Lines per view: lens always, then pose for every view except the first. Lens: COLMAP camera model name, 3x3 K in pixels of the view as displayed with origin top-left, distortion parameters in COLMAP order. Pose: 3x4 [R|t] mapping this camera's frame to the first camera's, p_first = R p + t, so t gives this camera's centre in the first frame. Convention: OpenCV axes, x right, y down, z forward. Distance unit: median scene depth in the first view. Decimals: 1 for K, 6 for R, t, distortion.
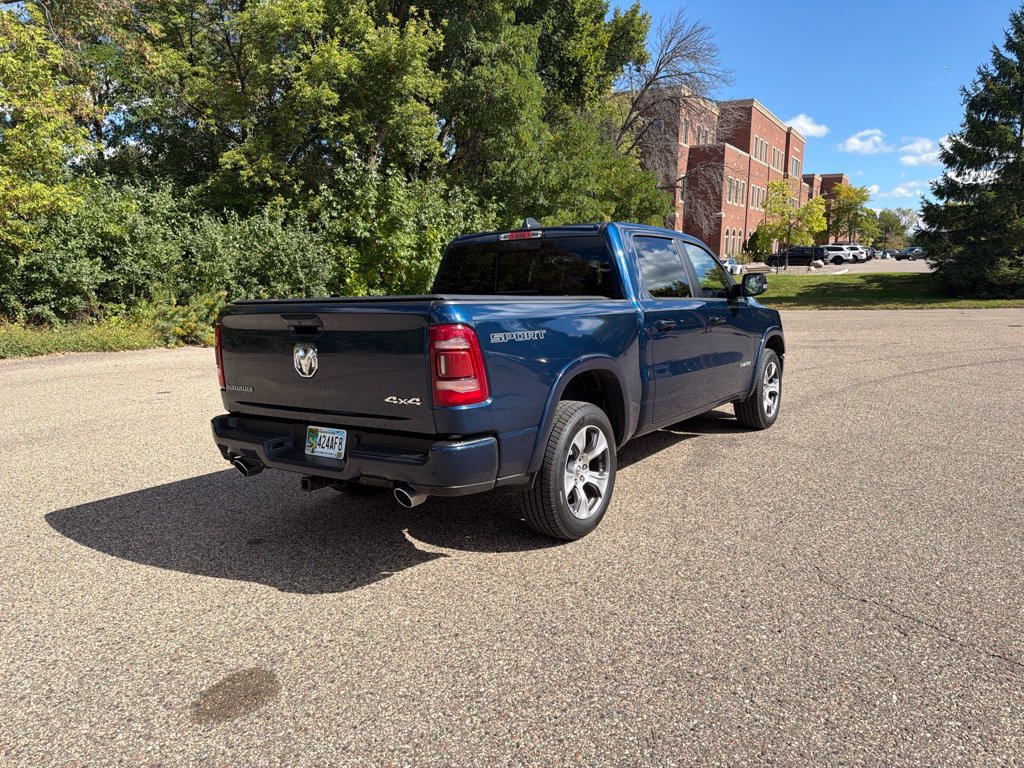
lens RADIAL K [[726.4, 0, 510.6], [0, 726.4, 390.0], [0, 0, 1]] dist [0.003344, -0.003839]
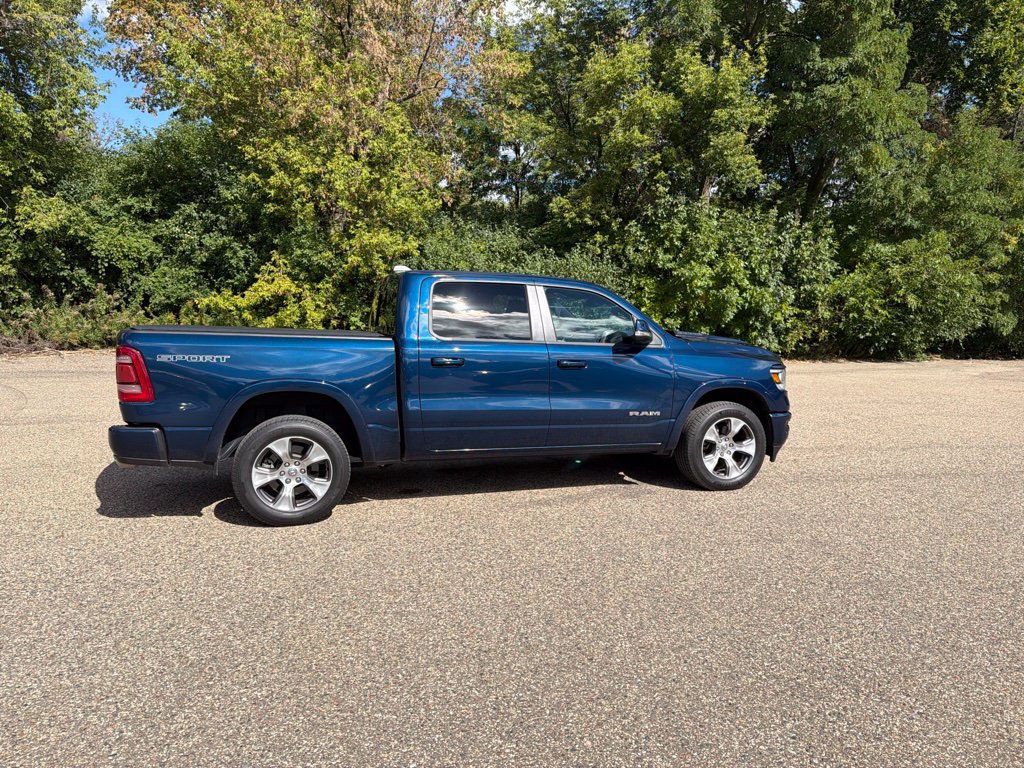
lens RADIAL K [[721.0, 0, 511.7], [0, 721.0, 387.0], [0, 0, 1]] dist [0.018916, -0.026520]
pose [[0.803407, 0.092014, -0.588278, 0.260038], [-0.113209, 0.993571, 0.000798, -0.018250], [0.584569, 0.065957, 0.808659, 0.047623]]
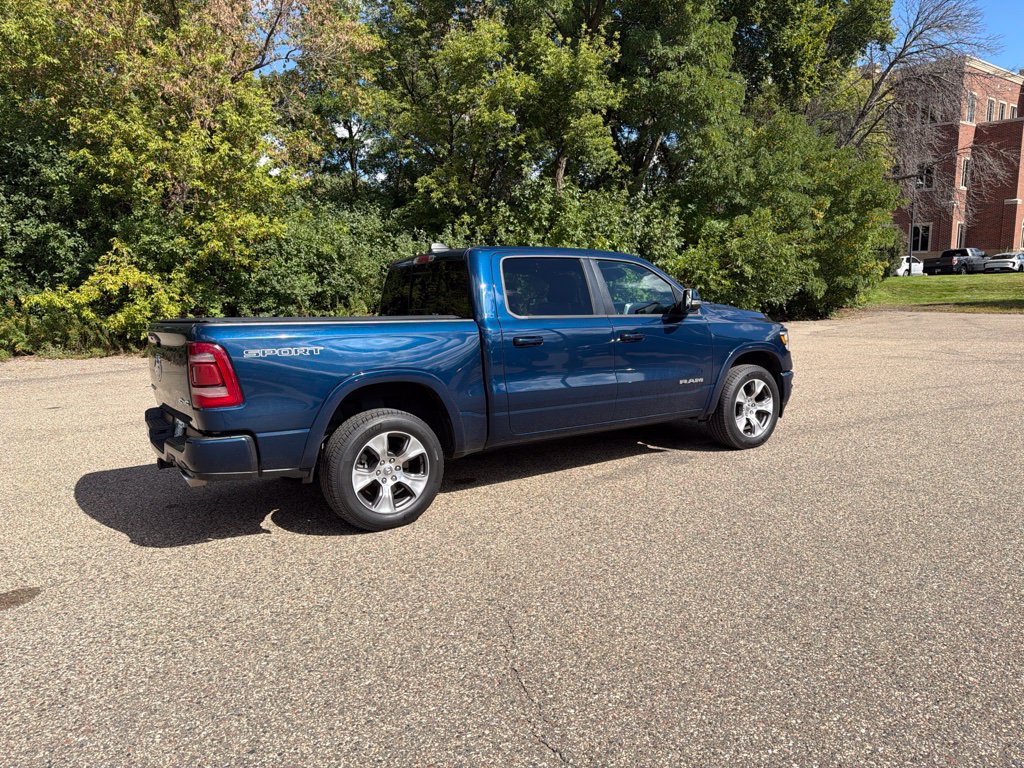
lens RADIAL K [[720.2, 0, 512.6], [0, 720.2, 388.4], [0, 0, 1]] dist [0.038191, -0.053070]
pose [[0.933952, 0.037739, -0.355402, 0.157078], [-0.039272, 0.999224, 0.002905, -0.006751], [0.355236, 0.011244, 0.934709, 0.002210]]
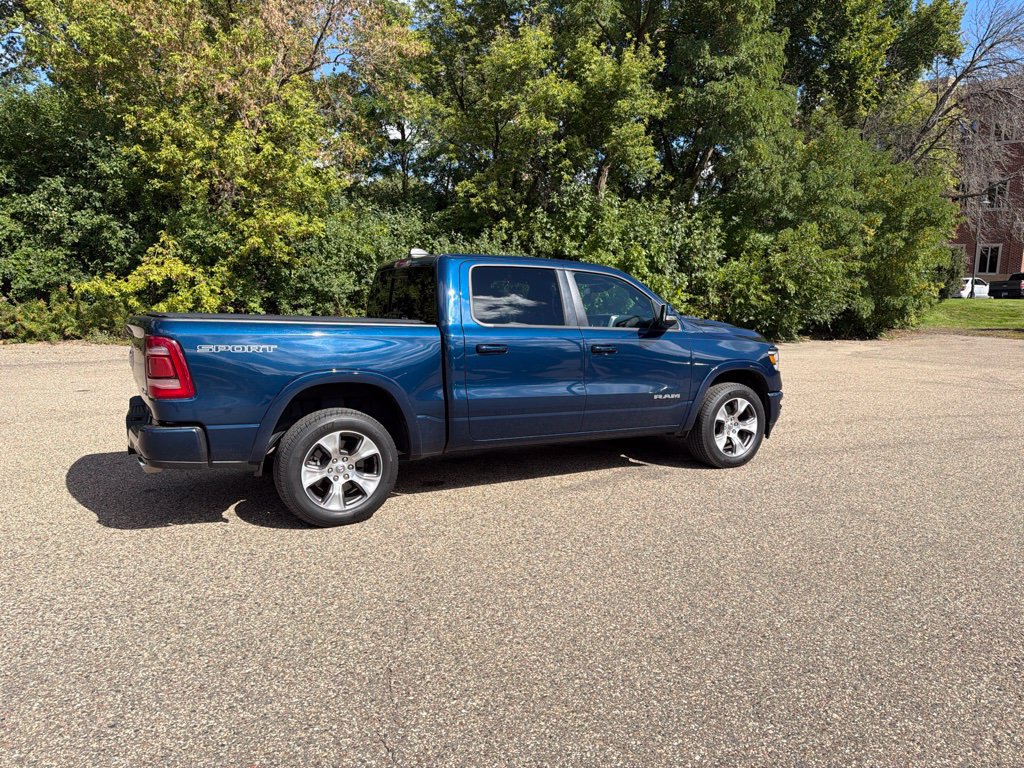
lens RADIAL K [[719.5, 0, 511.4], [0, 719.5, 388.1], [0, 0, 1]] dist [0.041458, -0.058078]
pose [[0.902164, 0.081997, -0.423529, 0.192243], [-0.089854, 0.995954, 0.001422, -0.010468], [0.421932, 0.036772, 0.905882, 0.013357]]
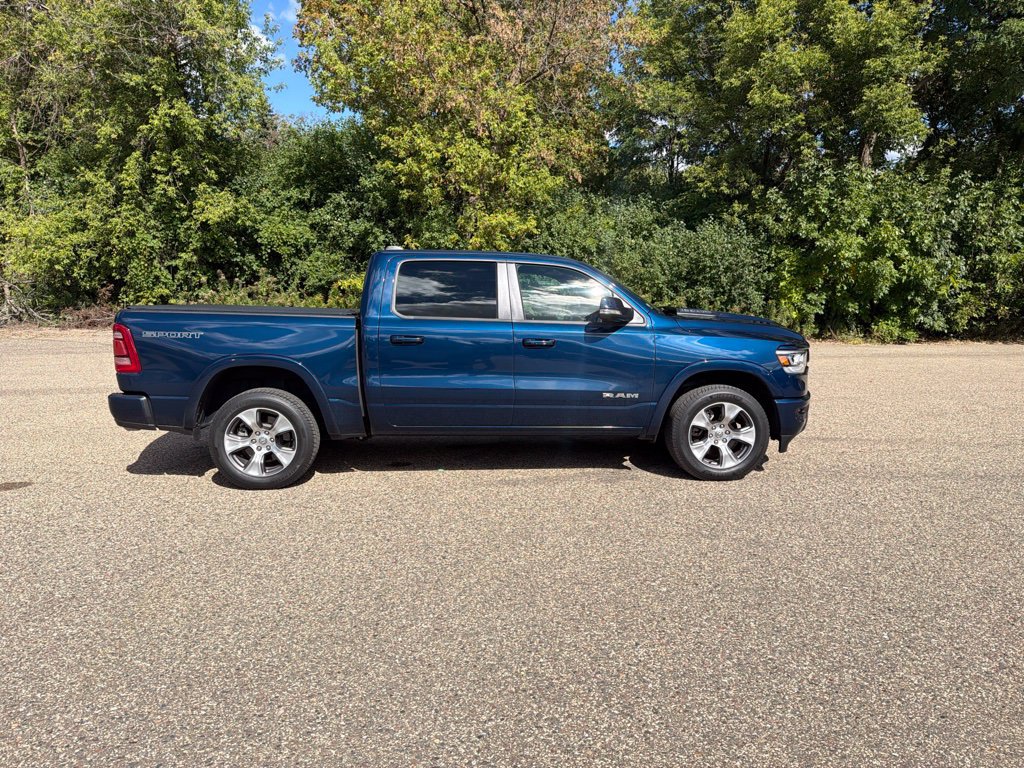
lens RADIAL K [[720.3, 0, 511.5], [0, 720.3, 382.9], [0, 0, 1]] dist [0.024543, -0.036025]
pose [[0.624958, 0.122235, -0.771029, 0.328619], [-0.124550, 0.990626, 0.056094, -0.030016], [0.770658, 0.060975, 0.634324, 0.115531]]
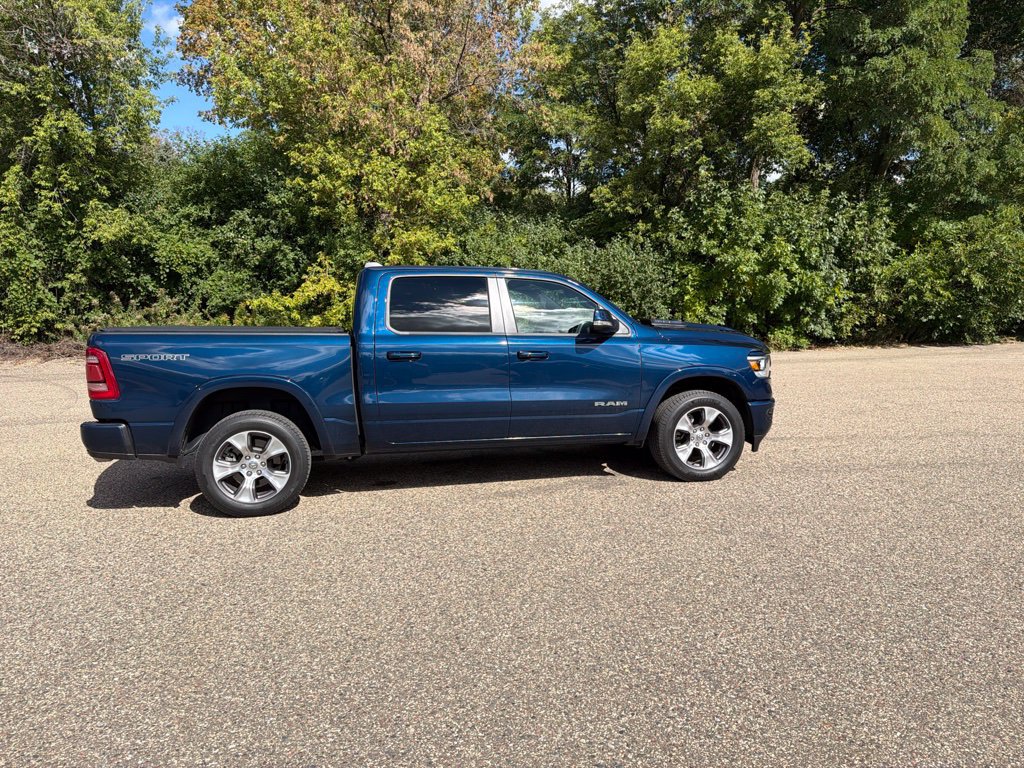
lens RADIAL K [[720.5, 0, 512.4], [0, 720.5, 376.5], [0, 0, 1]] dist [0.026499, -0.038919]
pose [[0.739287, 0.075094, -0.669191, 0.300730], [-0.094918, 0.995462, 0.006847, -0.023123], [0.666668, 0.058457, 0.743059, 0.078635]]
